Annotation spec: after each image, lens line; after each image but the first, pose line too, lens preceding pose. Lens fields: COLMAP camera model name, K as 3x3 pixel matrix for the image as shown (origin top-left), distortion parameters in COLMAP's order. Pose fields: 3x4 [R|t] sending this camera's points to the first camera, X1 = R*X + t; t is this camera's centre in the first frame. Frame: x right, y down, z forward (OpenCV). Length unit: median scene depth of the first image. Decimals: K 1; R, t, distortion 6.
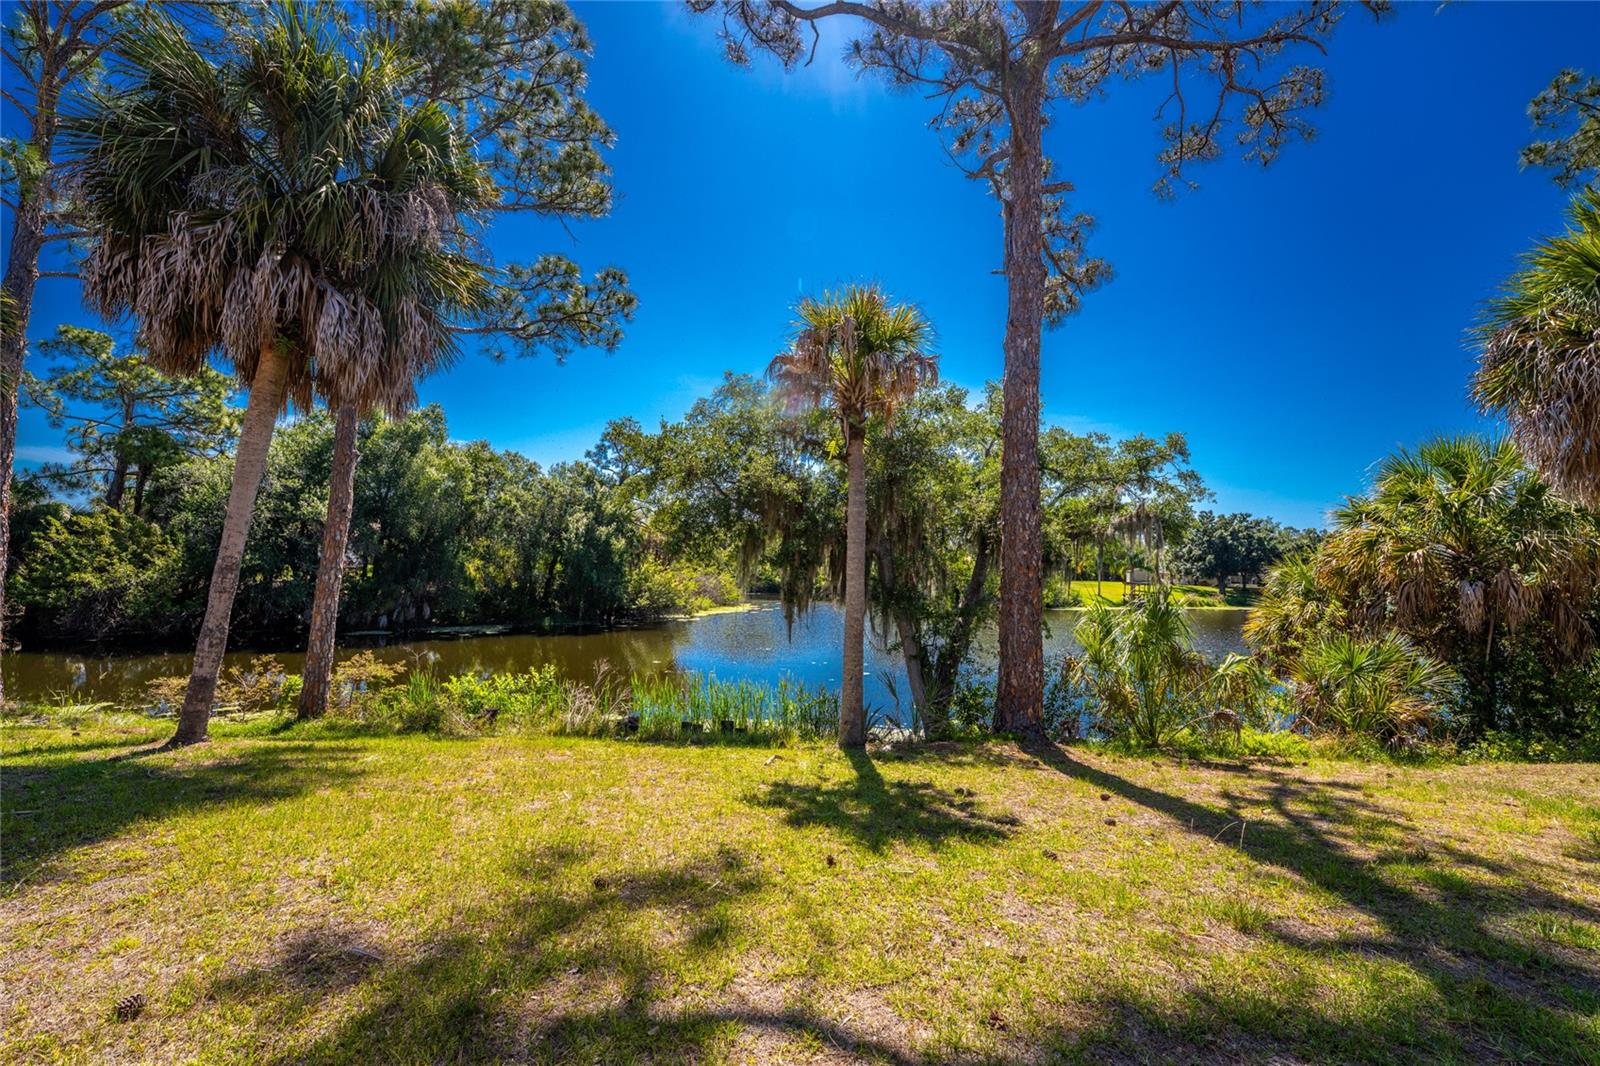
lens RADIAL K [[649.2, 0, 796.0], [0, 649.2, 526.6], [0, 0, 1]] dist [-0.030168, 0.004945]
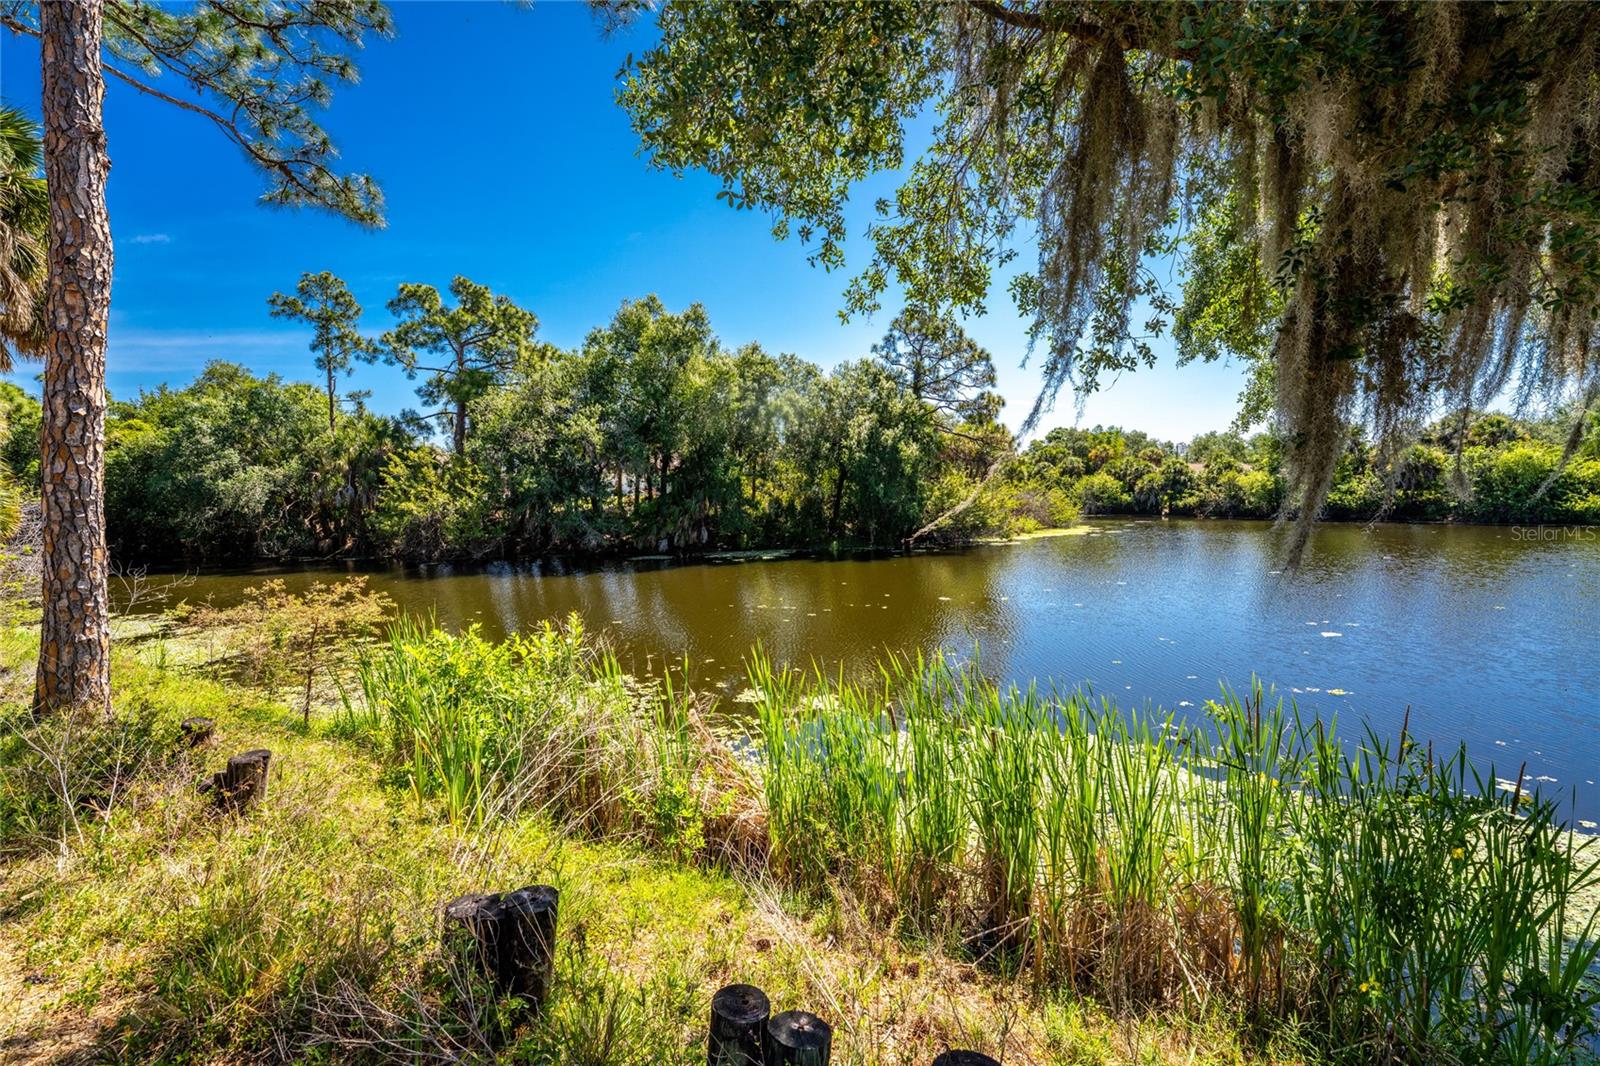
lens RADIAL K [[649.2, 0, 796.1], [0, 649.2, 545.4], [0, 0, 1]] dist [-0.030168, 0.004945]
pose [[0.879053, -0.003395, -0.476712, -0.012546], [0.068712, 0.990436, 0.119650, 0.036564], [0.471747, -0.137934, 0.870878, 0.203445]]
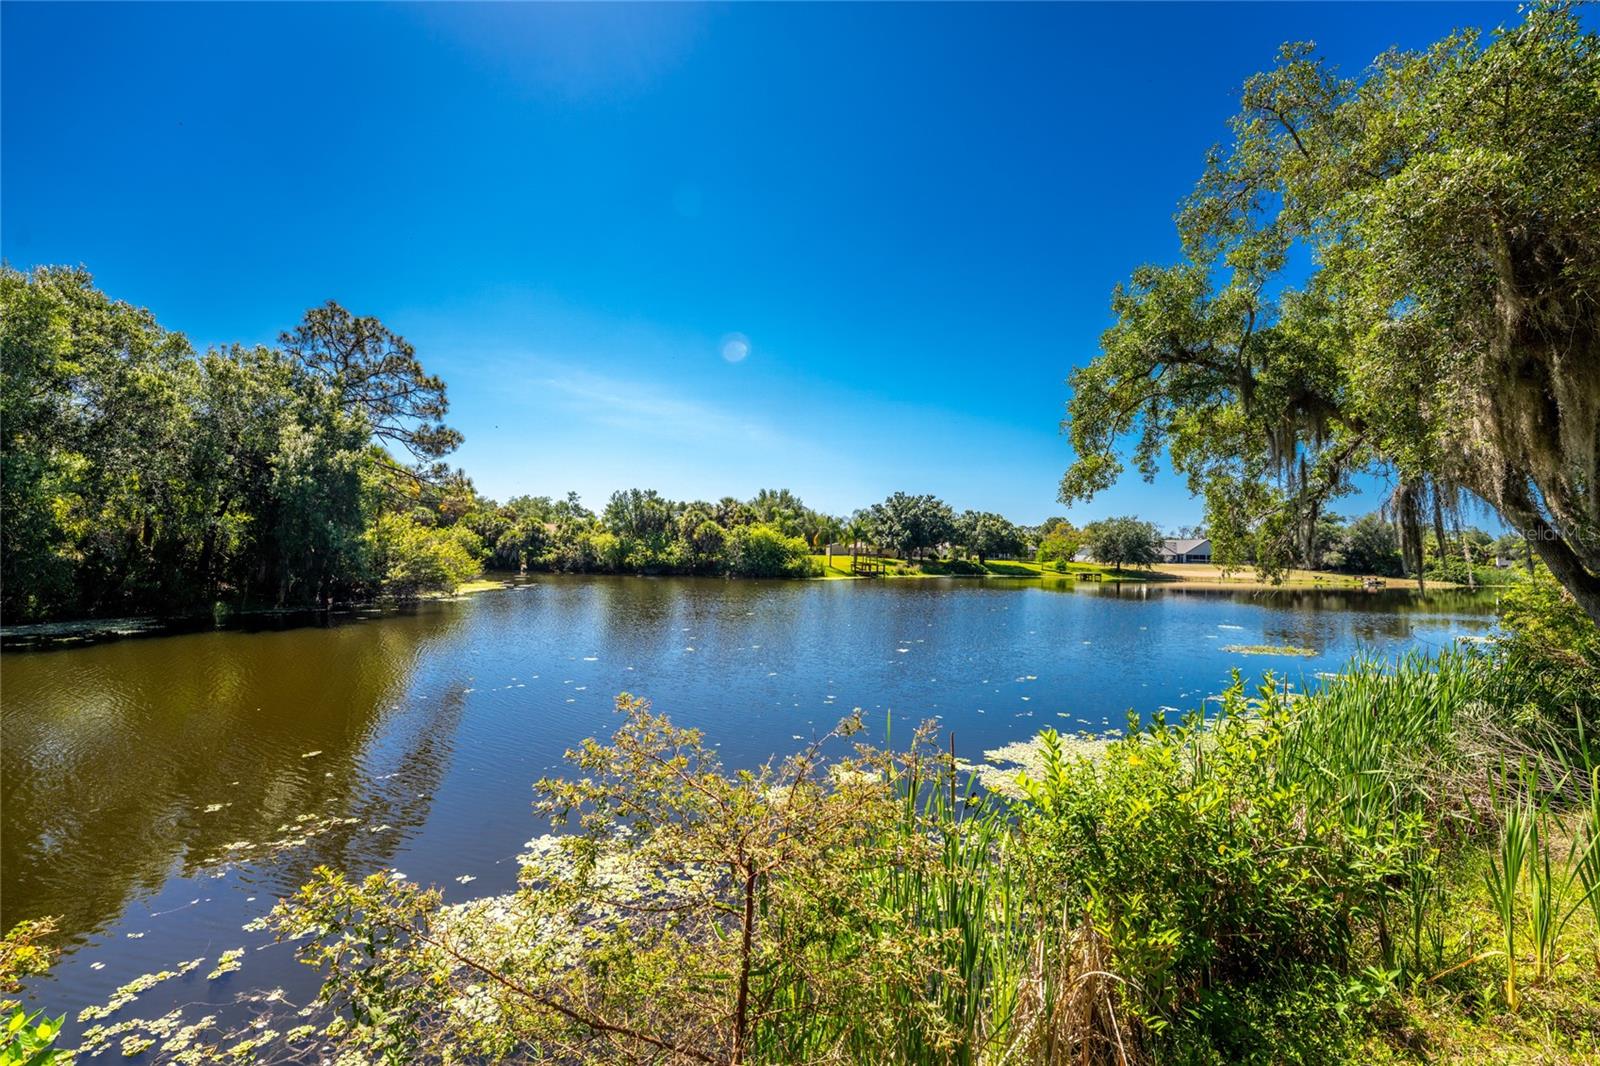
lens RADIAL K [[649.2, 0, 796.9], [0, 649.2, 542.3], [0, 0, 1]] dist [-0.030168, 0.004945]
pose [[0.865109, 0.005182, 0.501557, -0.218131], [-0.033431, 0.998319, 0.047349, 0.040802], [-0.500469, -0.057729, 0.863828, 0.248030]]
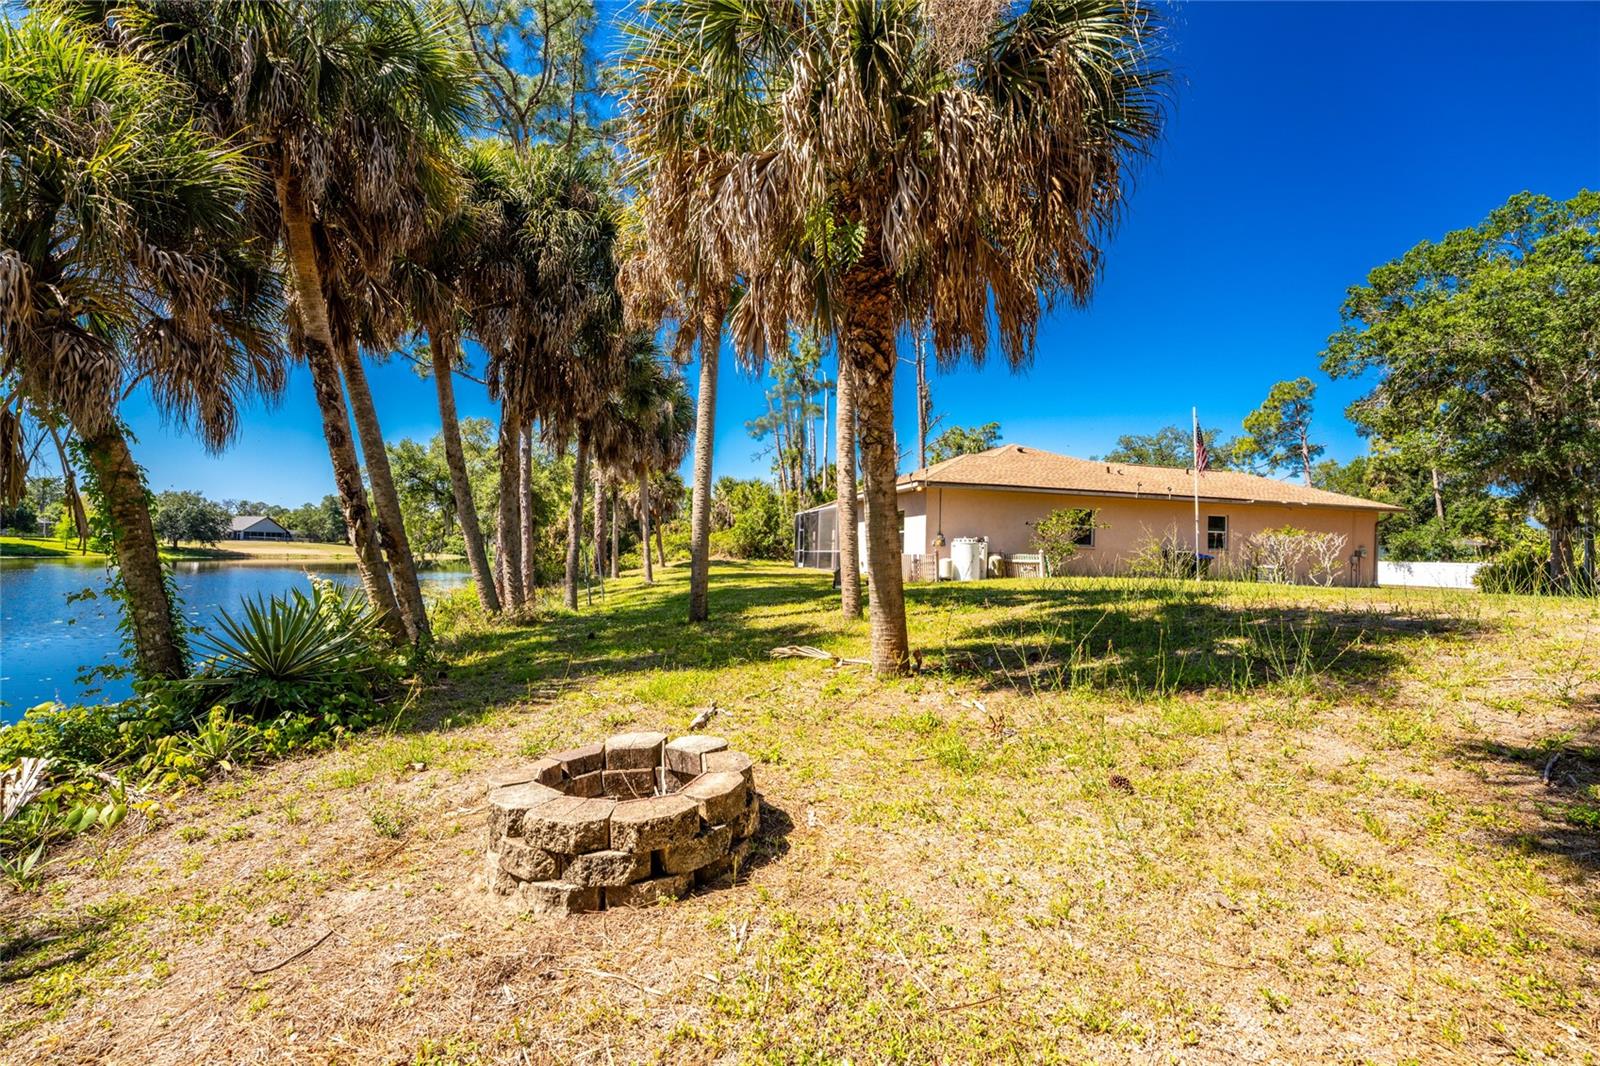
lens RADIAL K [[649.2, 0, 785.5], [0, 649.2, 540.4], [0, 0, 1]] dist [-0.030168, 0.004945]
pose [[-0.233669, -0.013294, 0.972225, -0.688557], [-0.091382, 0.995781, -0.008347, 0.011675], [-0.968013, -0.090794, -0.233898, 0.173830]]
